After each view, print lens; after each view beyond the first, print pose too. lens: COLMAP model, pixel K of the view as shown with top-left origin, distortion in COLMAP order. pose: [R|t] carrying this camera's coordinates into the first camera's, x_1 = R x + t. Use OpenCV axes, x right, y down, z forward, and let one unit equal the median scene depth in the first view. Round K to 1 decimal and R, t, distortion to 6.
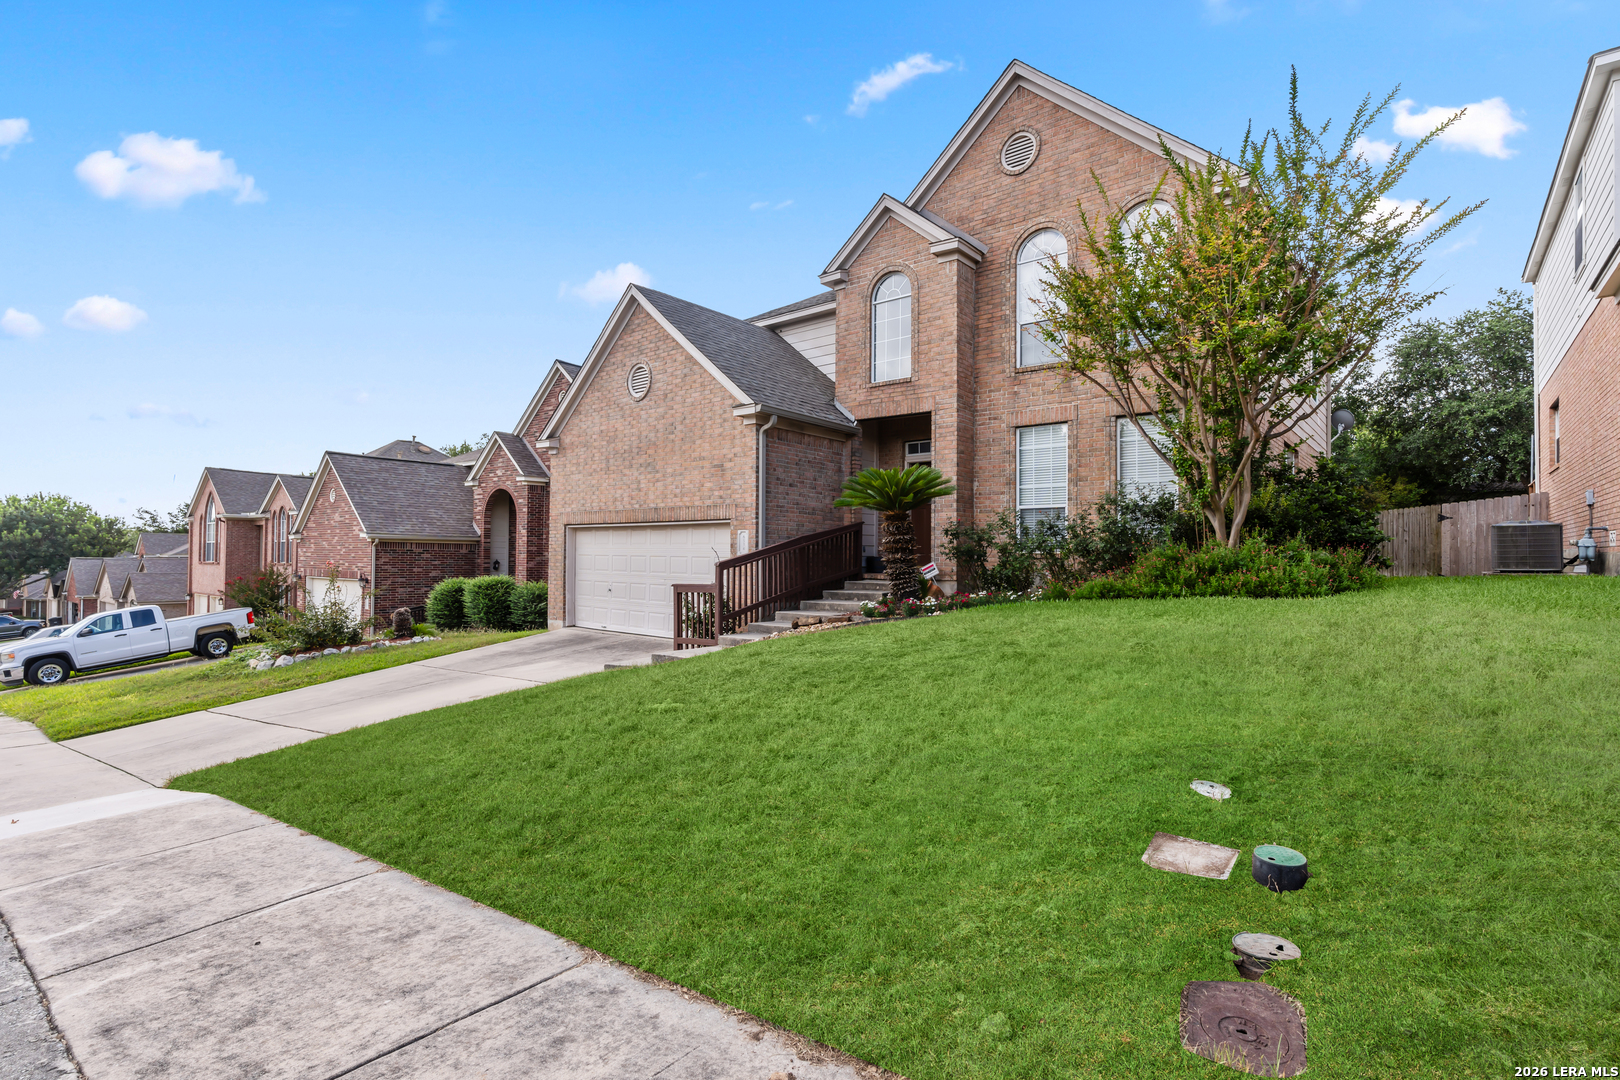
lens RADIAL K [[764.3, 0, 813.7], [0, 764.3, 542.3], [0, 0, 1]] dist [-0.000049, 0.000300]
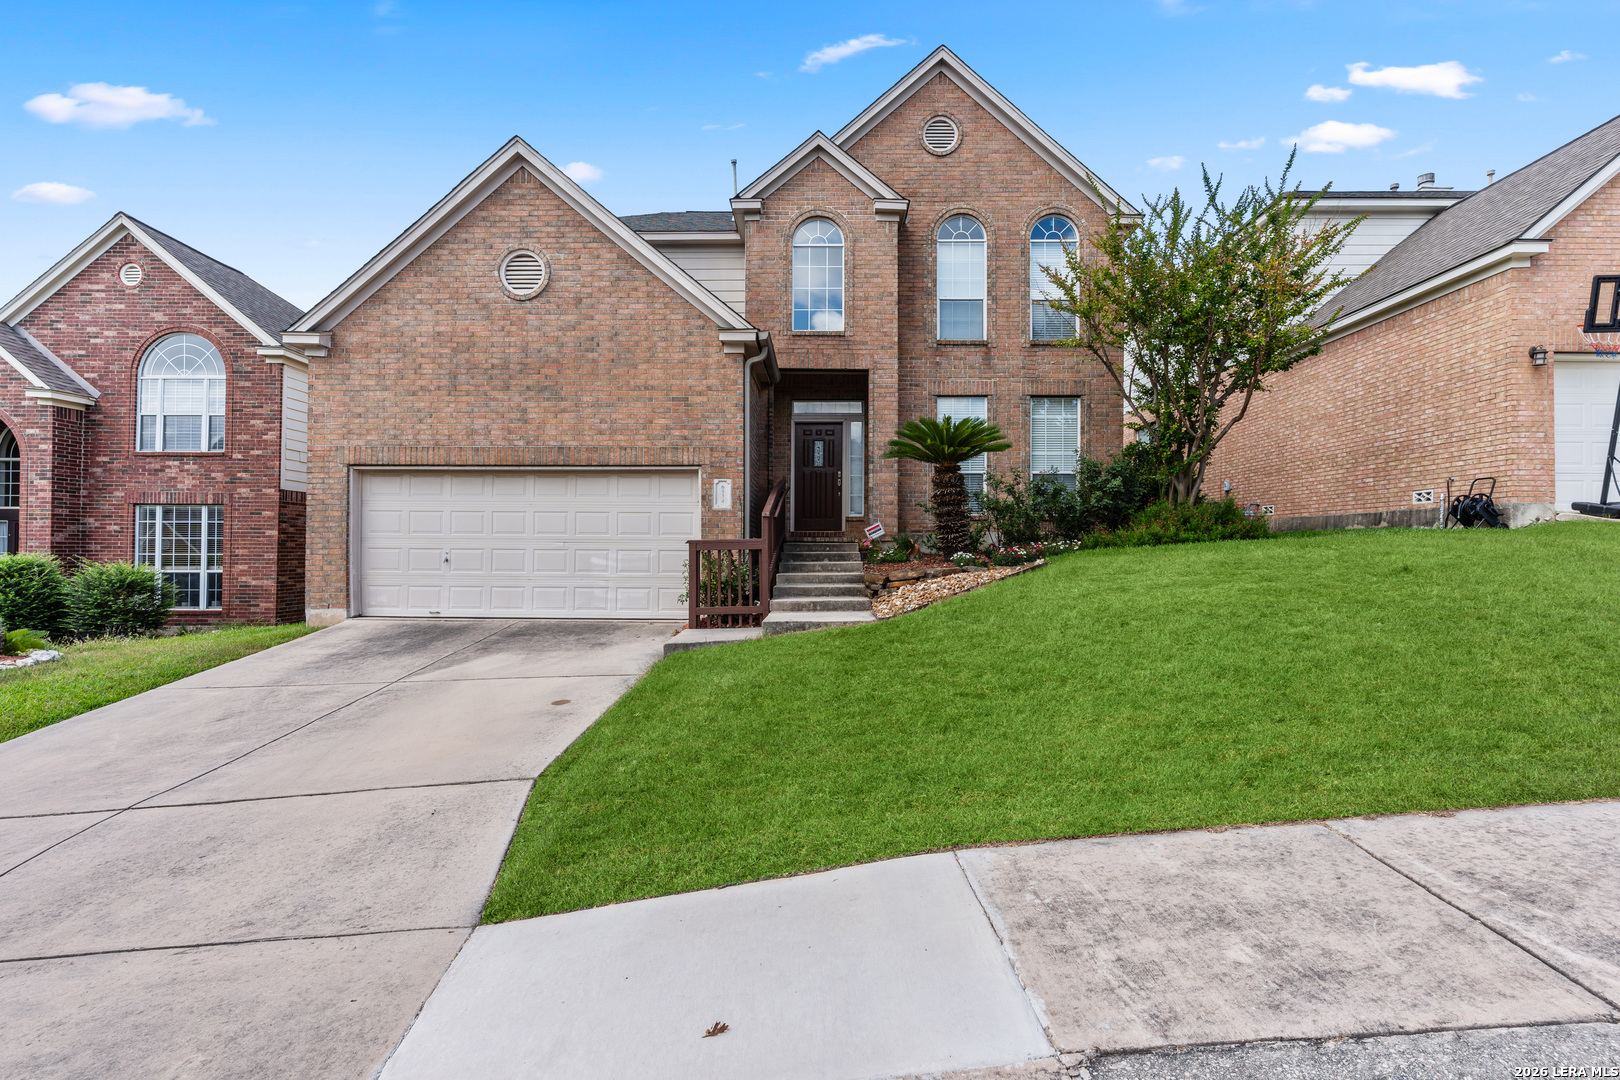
lens RADIAL K [[764.3, 0, 813.7], [0, 764.3, 542.3], [0, 0, 1]] dist [-0.000049, 0.000300]
pose [[0.784321, 0.002777, 0.620349, -0.499504], [-0.007903, 0.999954, 0.005516, 0.044879], [-0.620305, -0.009229, 0.784306, 0.264857]]
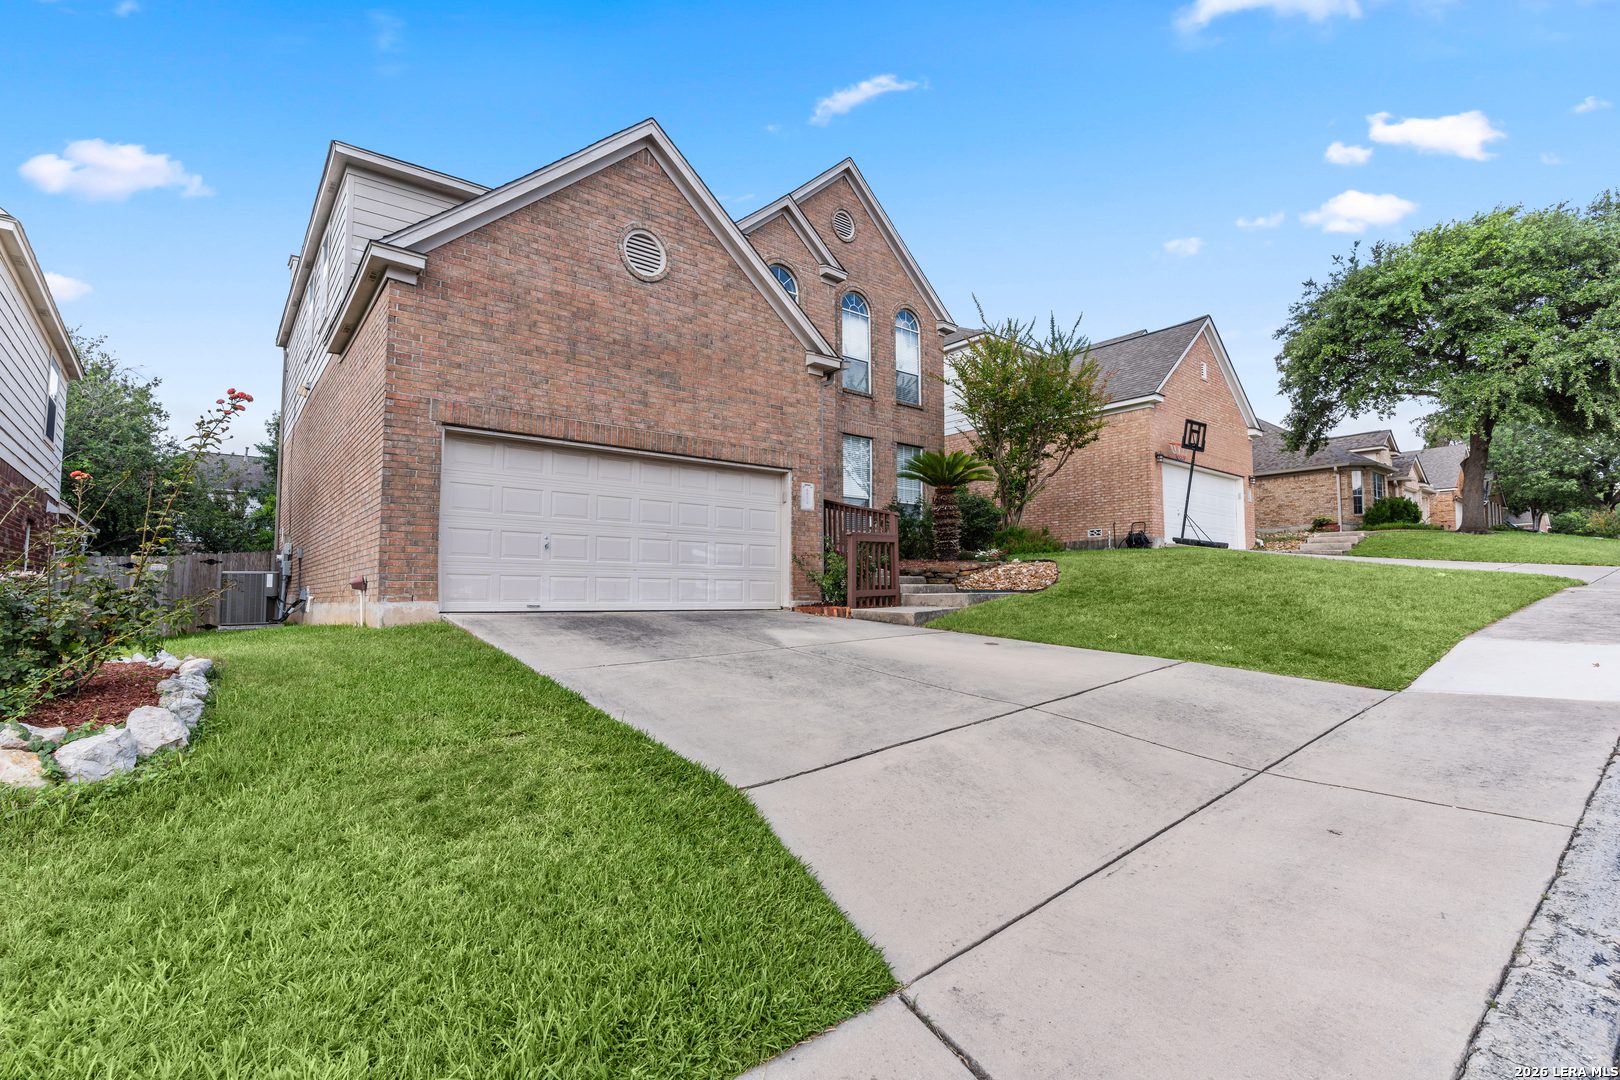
lens RADIAL K [[764.3, 0, 813.7], [0, 764.3, 542.3], [0, 0, 1]] dist [-0.000049, 0.000300]
pose [[0.203550, 0.064415, 0.976943, -0.943662], [-0.012663, 0.997923, -0.063160, 0.109155], [-0.978983, 0.000486, 0.203943, 0.751459]]
